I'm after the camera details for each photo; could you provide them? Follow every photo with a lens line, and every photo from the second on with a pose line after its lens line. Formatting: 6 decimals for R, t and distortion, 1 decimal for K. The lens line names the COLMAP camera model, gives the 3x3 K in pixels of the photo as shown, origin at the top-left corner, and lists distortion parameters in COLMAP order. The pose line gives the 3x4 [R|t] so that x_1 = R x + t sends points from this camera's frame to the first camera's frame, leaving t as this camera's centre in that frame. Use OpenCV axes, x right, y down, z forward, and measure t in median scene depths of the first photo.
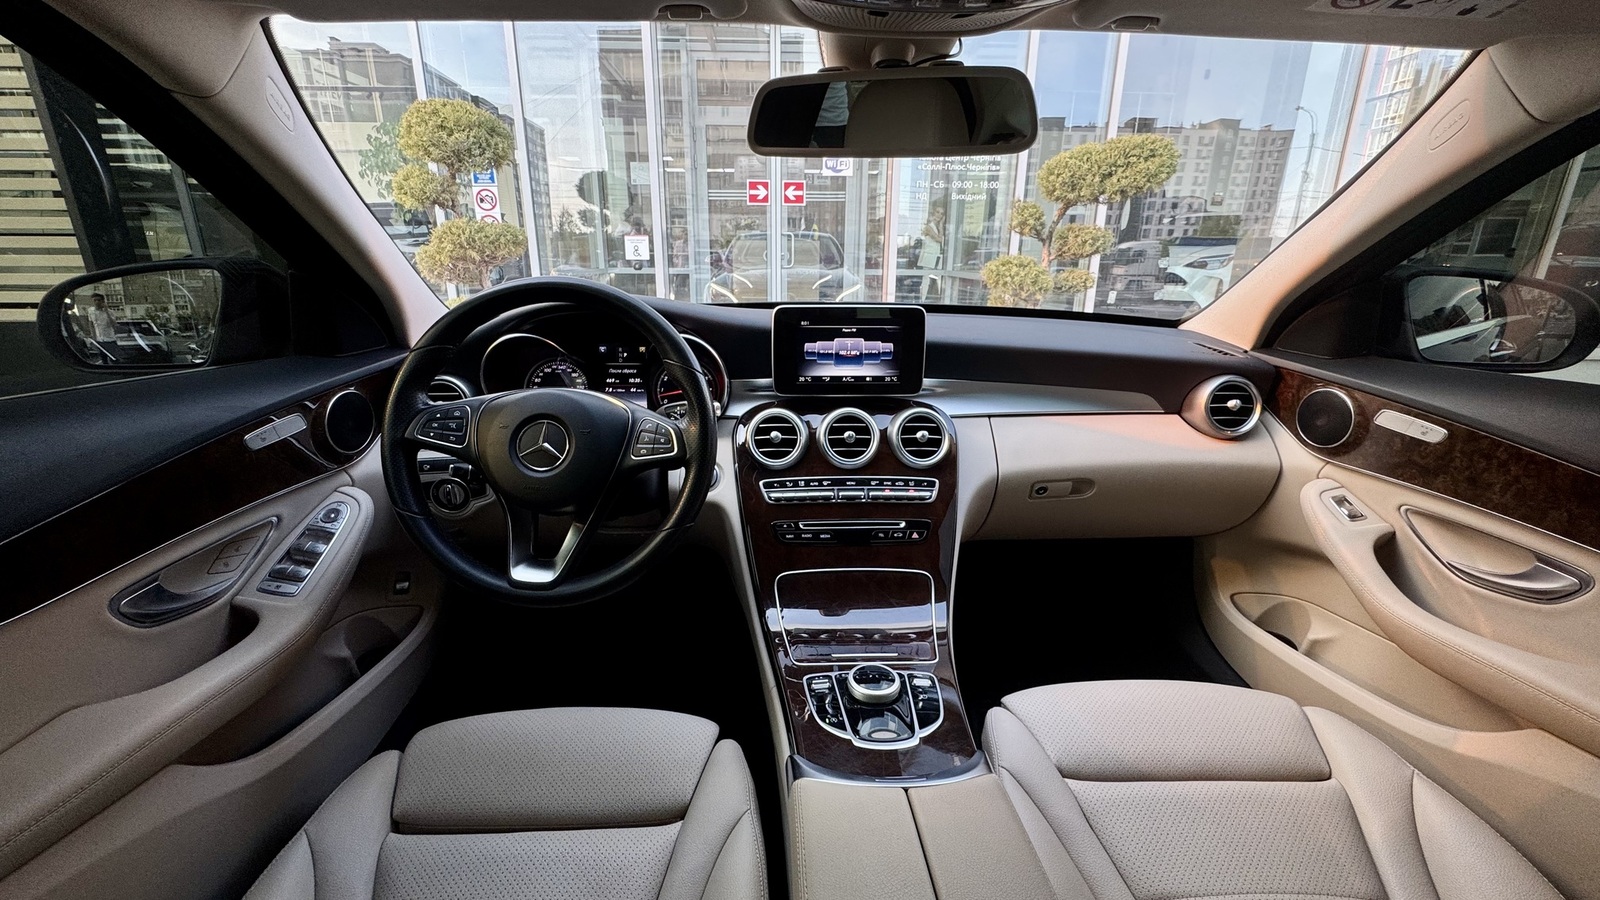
lens RADIAL K [[660.4, 0, 799.6], [0, 660.4, 448.4], [0, 0, 1]] dist [0.003856, 0.000058]
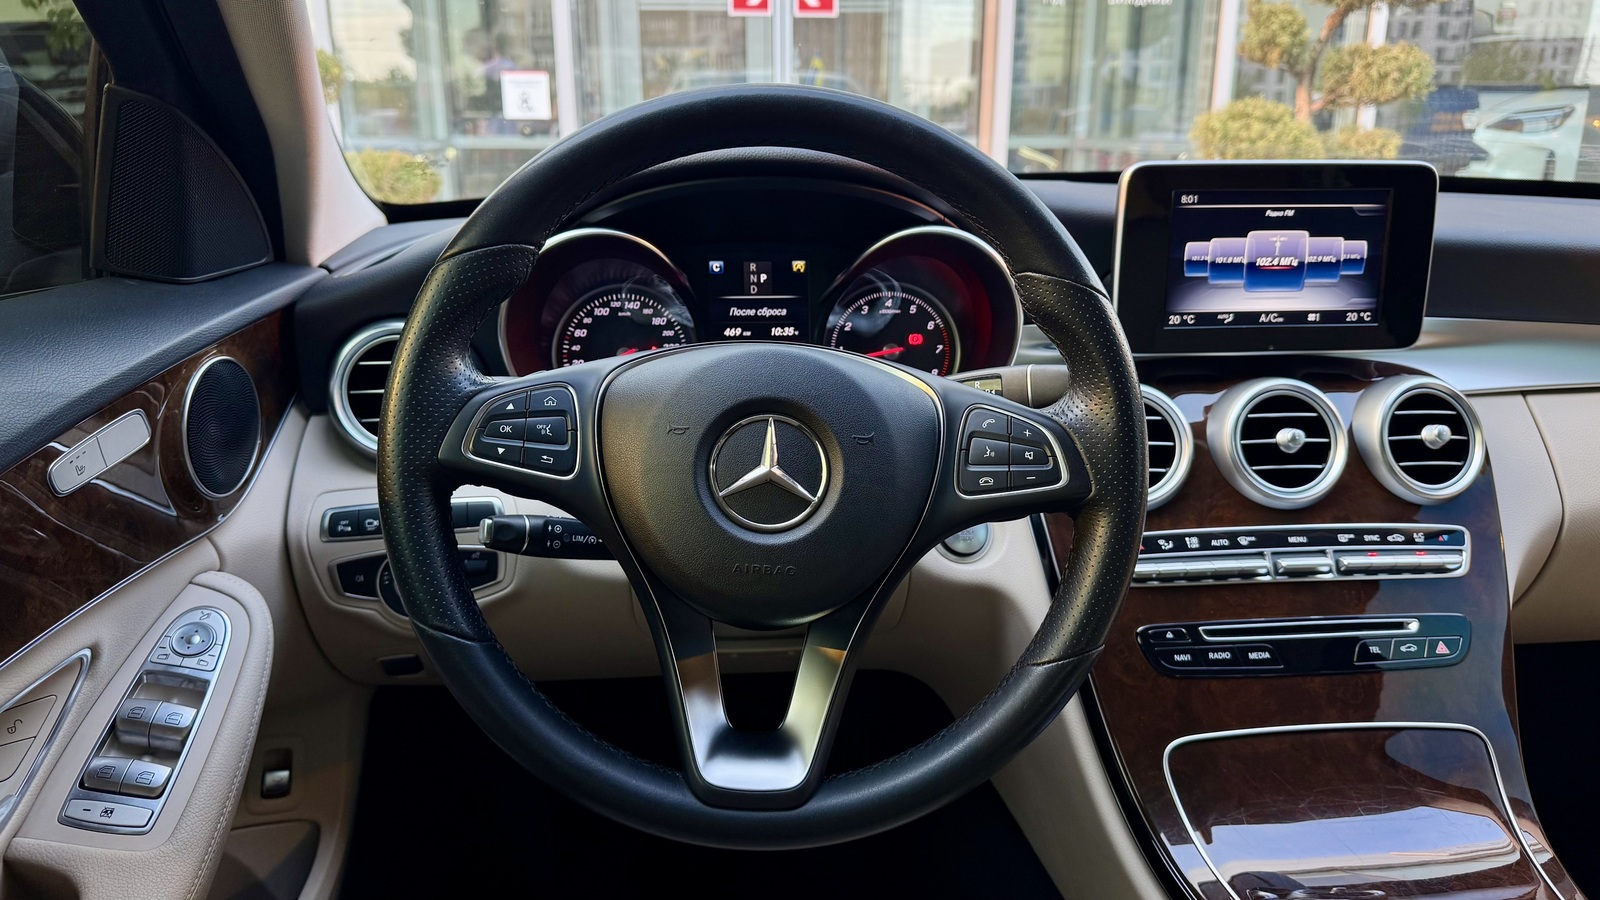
lens RADIAL K [[1191.4, 0, 799.8], [0, 1191.4, 458.5], [0, 0, 1]] dist [0.019881, -0.022921]
pose [[0.998996, -0.019657, 0.040254, -0.303799], [0.020075, 0.999748, -0.010007, -0.003548], [-0.040047, 0.010805, 0.999139, 0.167531]]
